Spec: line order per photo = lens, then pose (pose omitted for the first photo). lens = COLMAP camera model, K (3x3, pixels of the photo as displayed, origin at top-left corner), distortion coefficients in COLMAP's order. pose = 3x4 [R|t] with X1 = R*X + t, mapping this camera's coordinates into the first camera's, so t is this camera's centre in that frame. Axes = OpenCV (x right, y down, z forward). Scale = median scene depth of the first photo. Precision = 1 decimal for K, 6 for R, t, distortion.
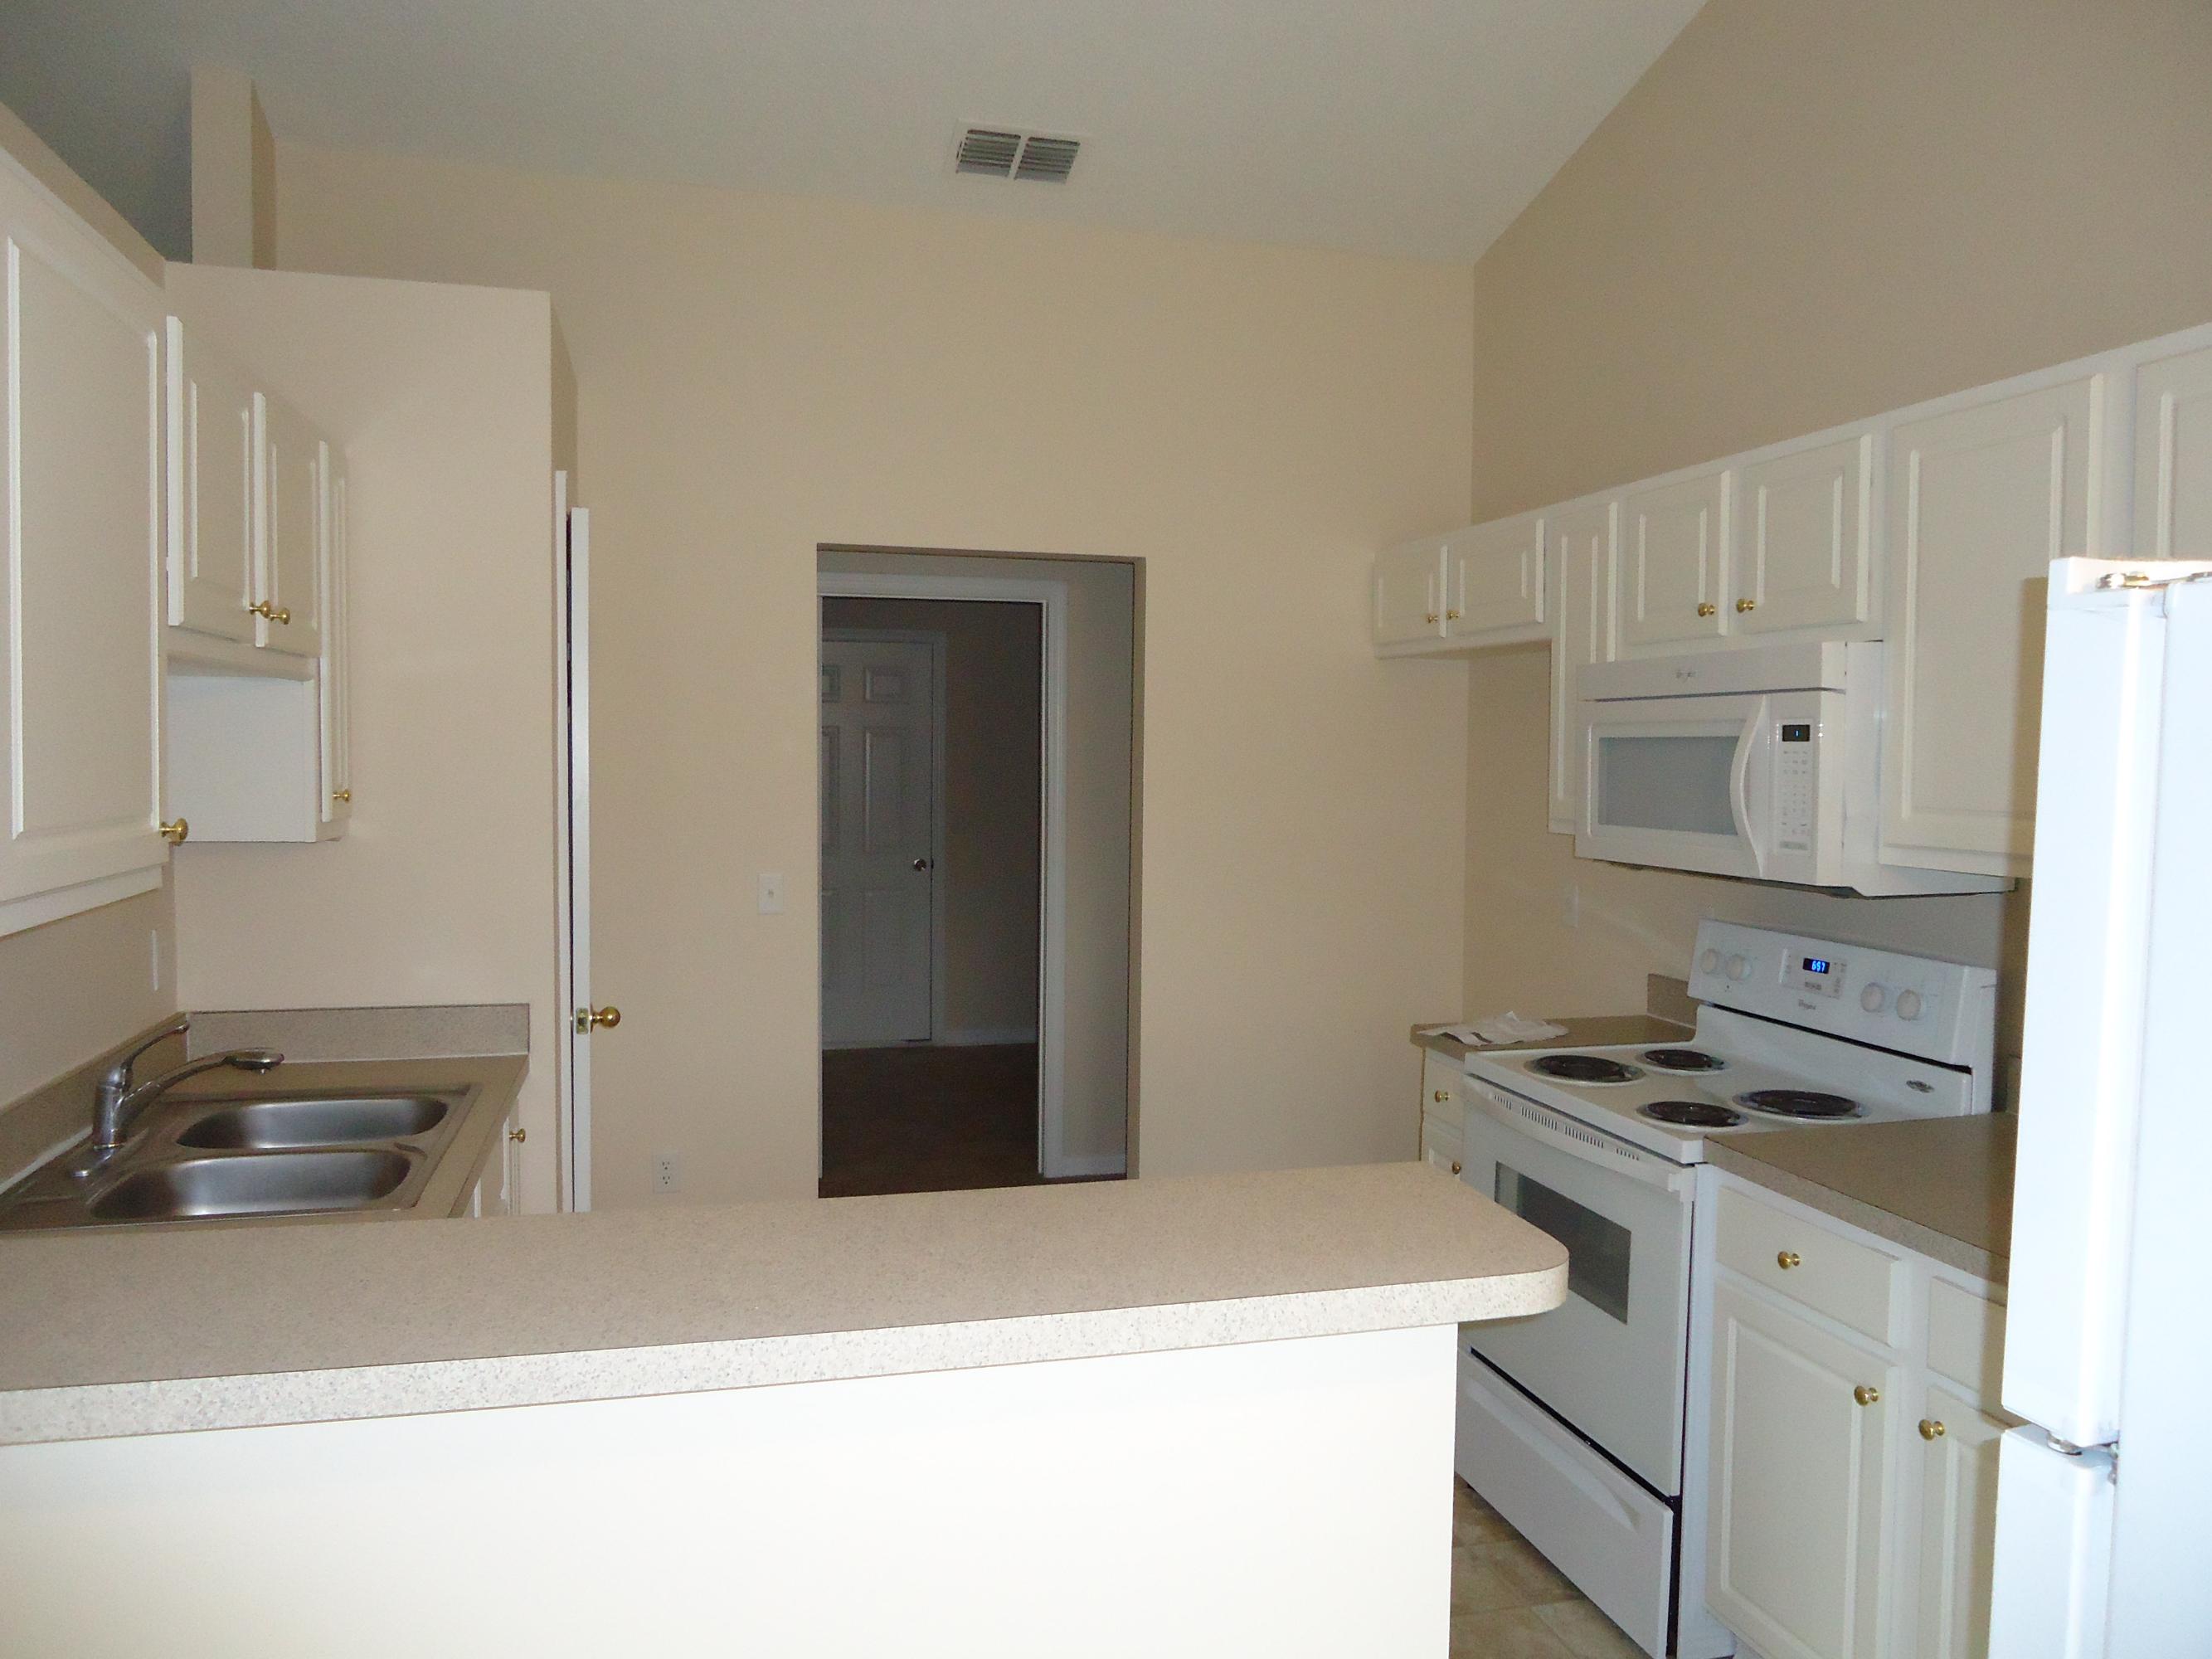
lens RADIAL K [[1608.2, 0, 1106.1], [0, 1608.2, 825.7], [0, 0, 1]] dist [-0.002370, -0.013824]
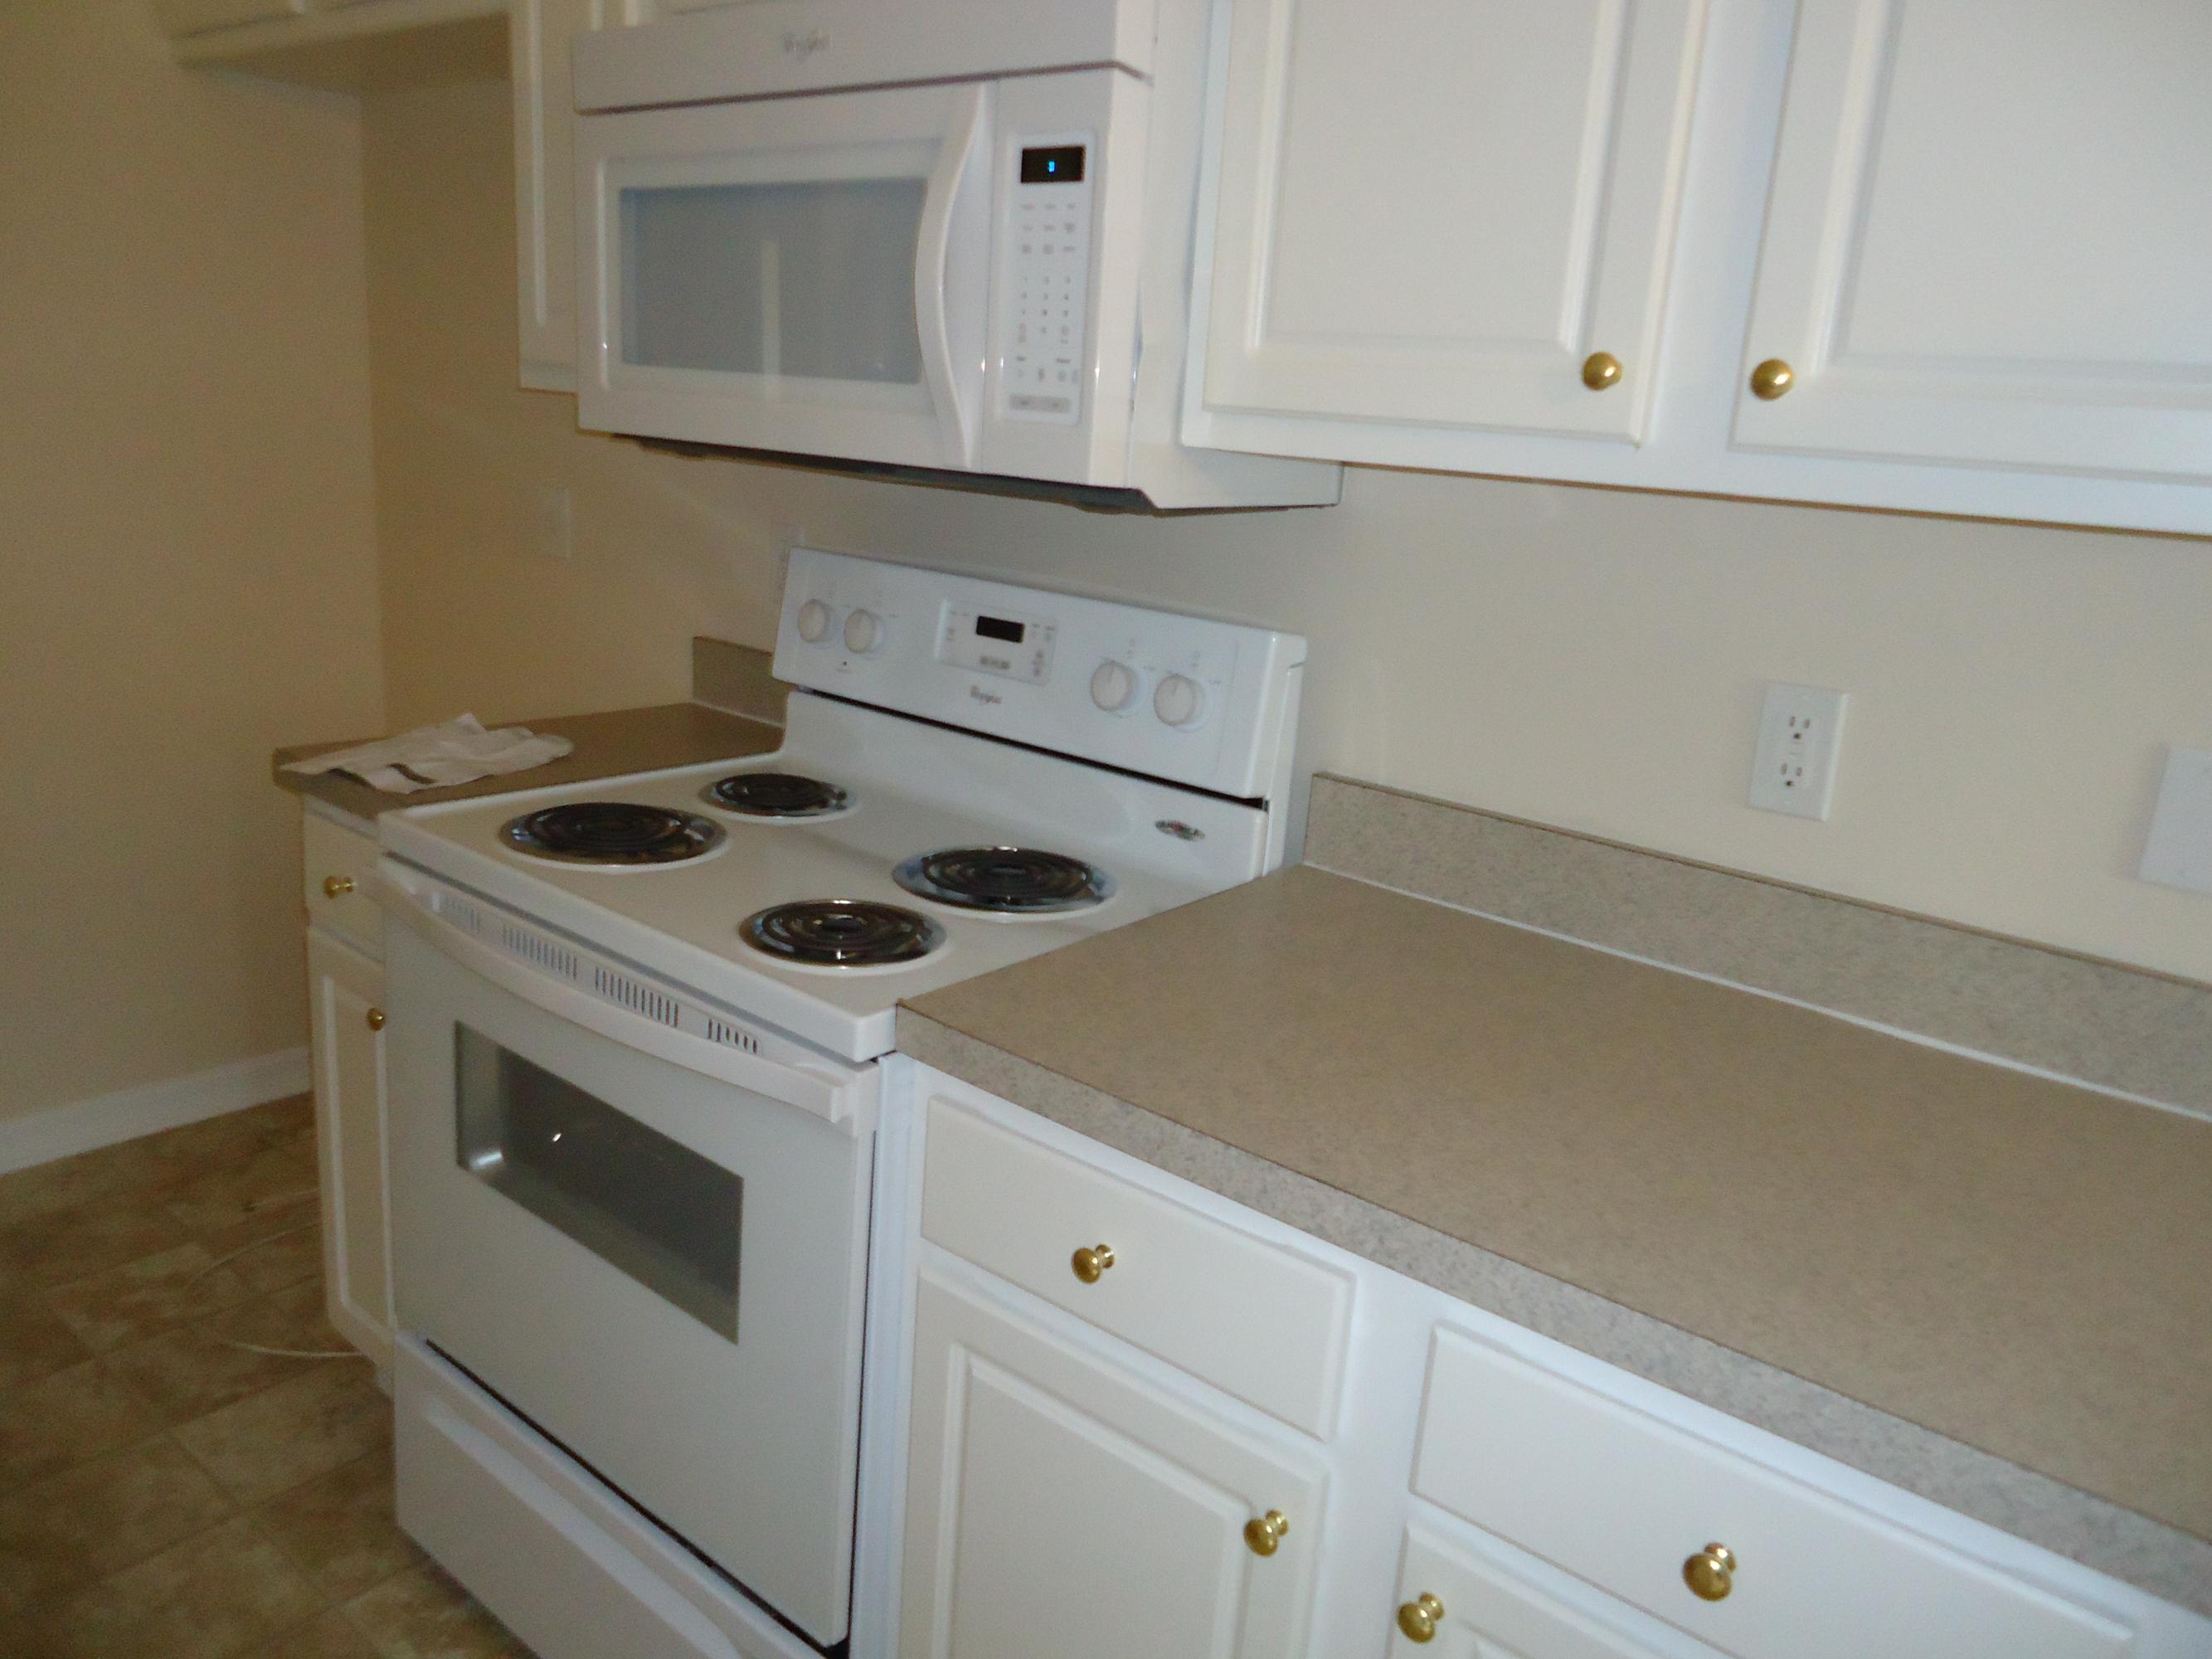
lens RADIAL K [[1608.2, 0, 1106.7], [0, 1608.2, 835.4], [0, 0, 1]] dist [-0.002370, -0.013824]
pose [[0.809027, -0.102284, 0.578804, 0.128068], [-0.038166, 0.973522, 0.225384, 0.027311], [-0.586531, -0.204433, 0.783702, 0.517989]]
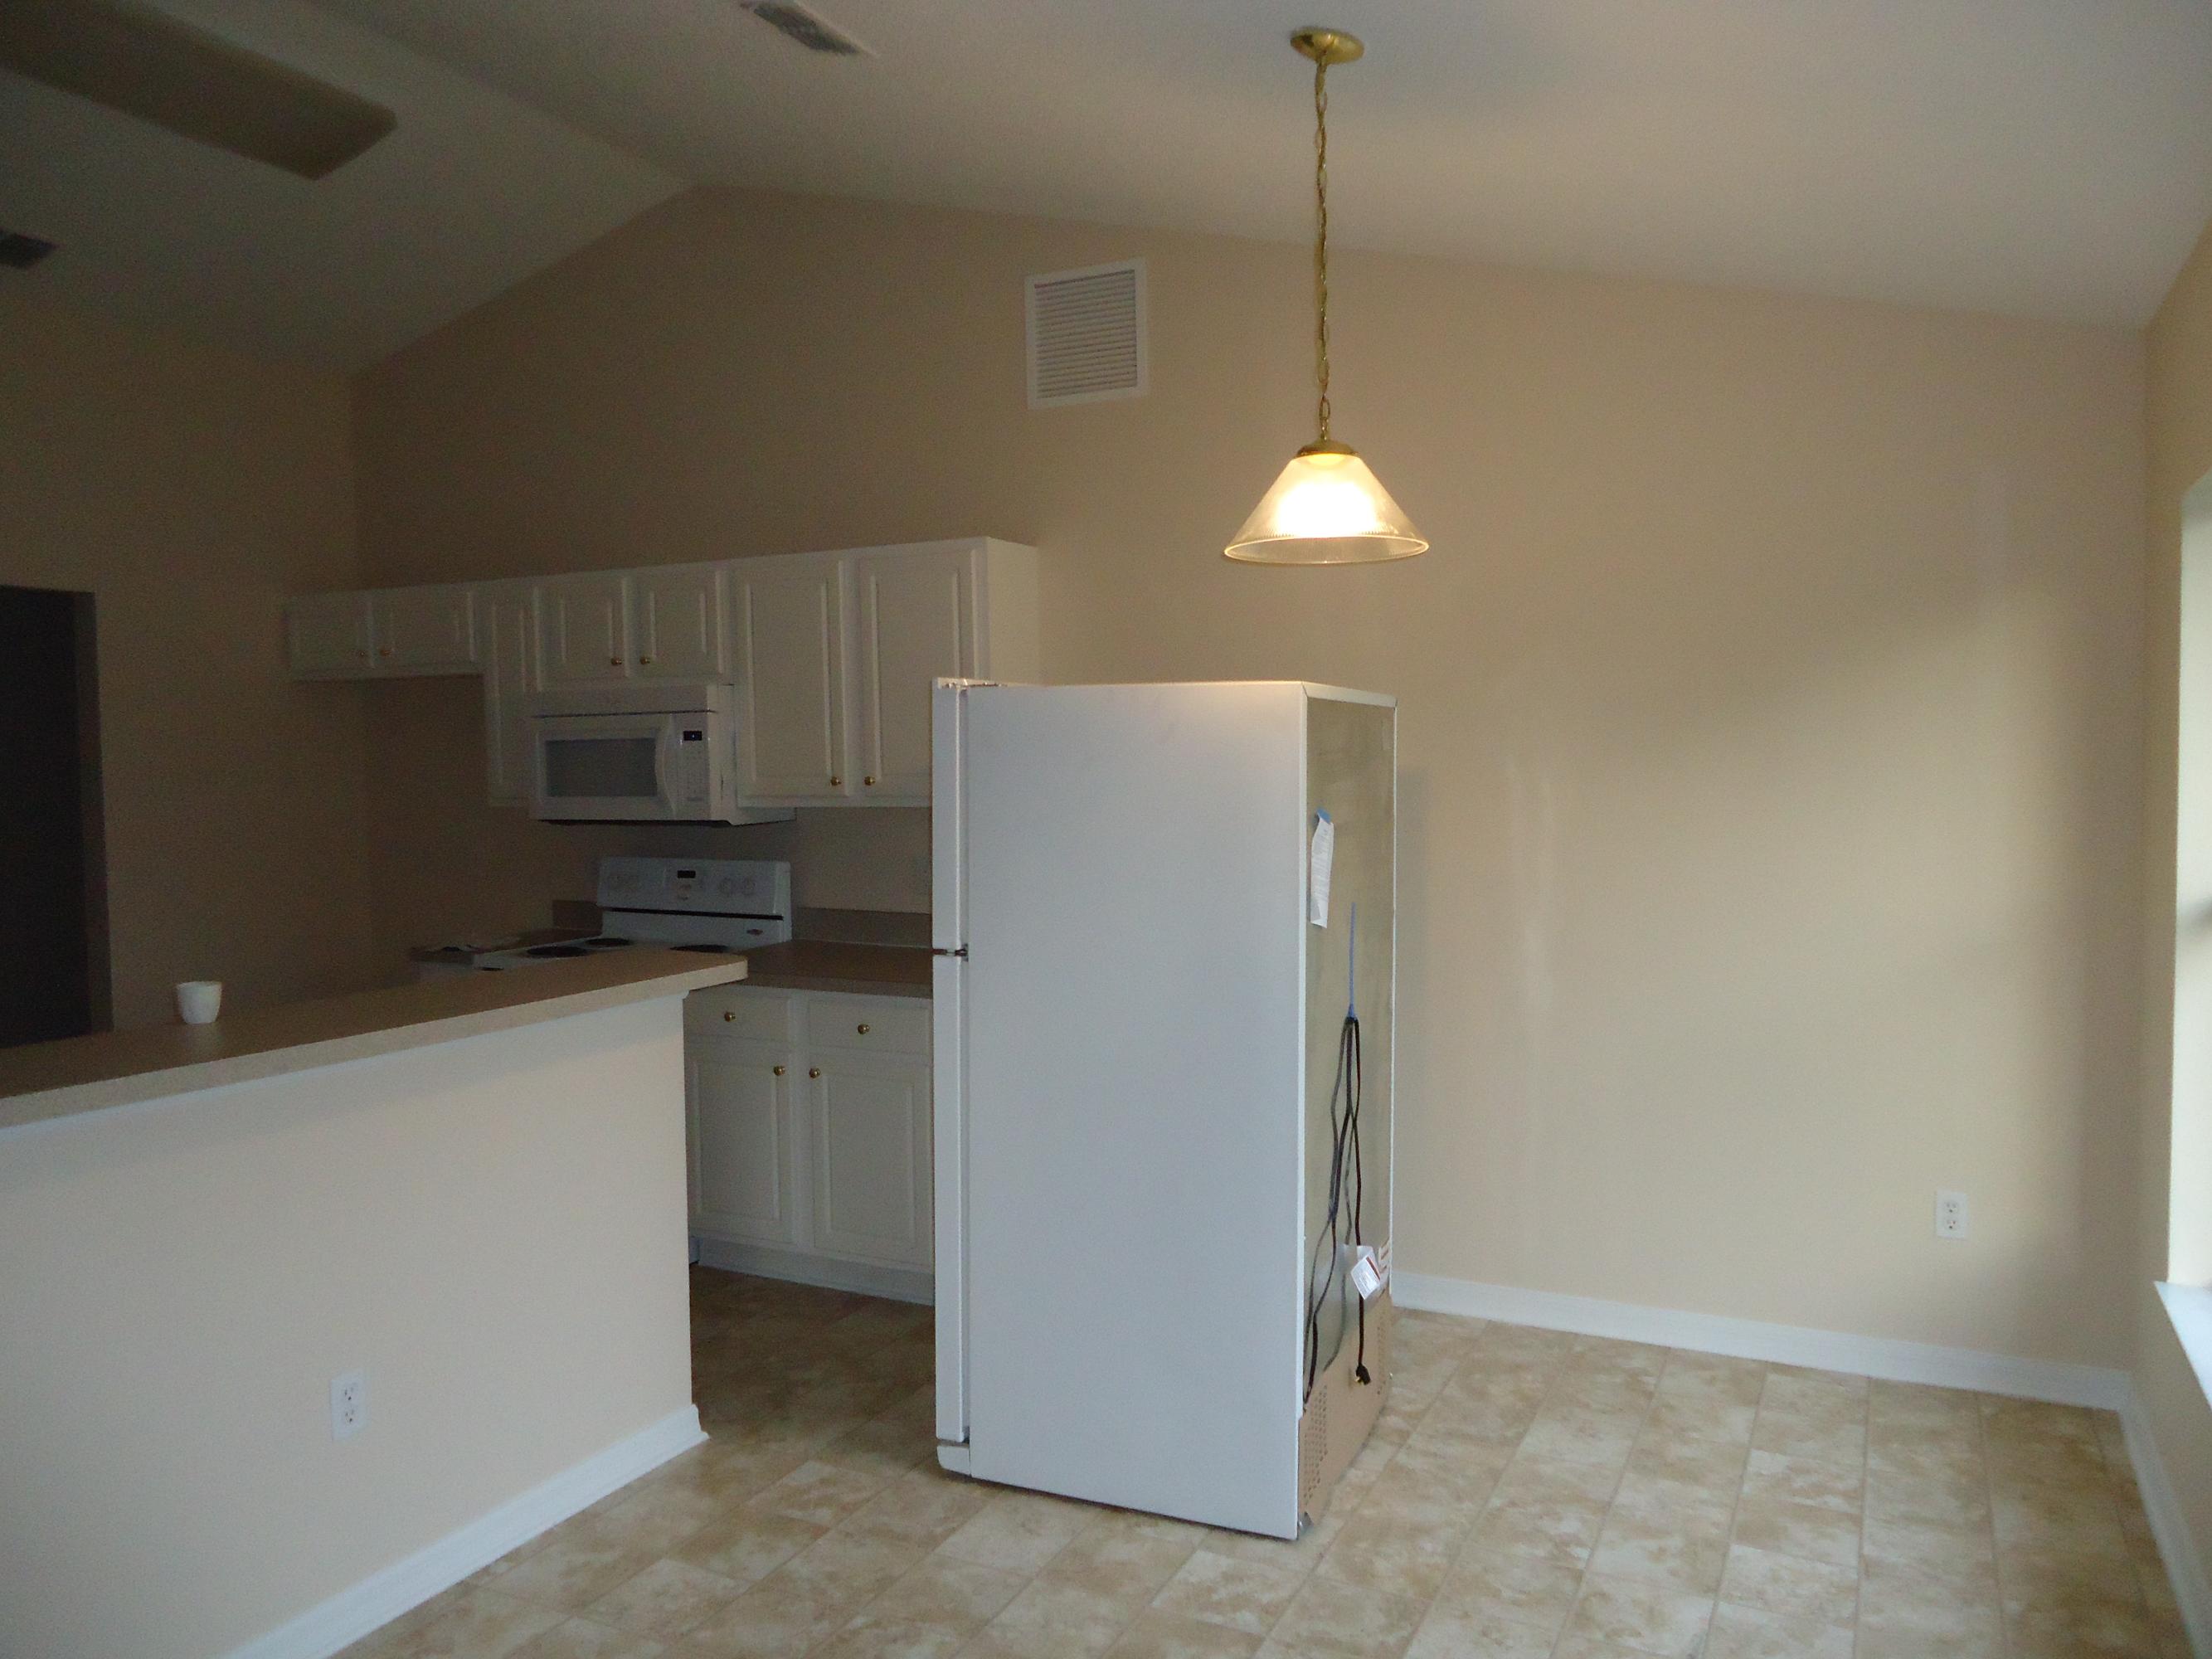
lens RADIAL K [[1608.2, 0, 1121.0], [0, 1608.2, 824.2], [0, 0, 1]] dist [-0.002370, -0.013824]
pose [[0.657472, -0.048276, 0.751931, -0.548017], [0.053646, 0.998412, 0.017194, 0.031529], [-0.751567, 0.029033, 0.659017, -0.477633]]
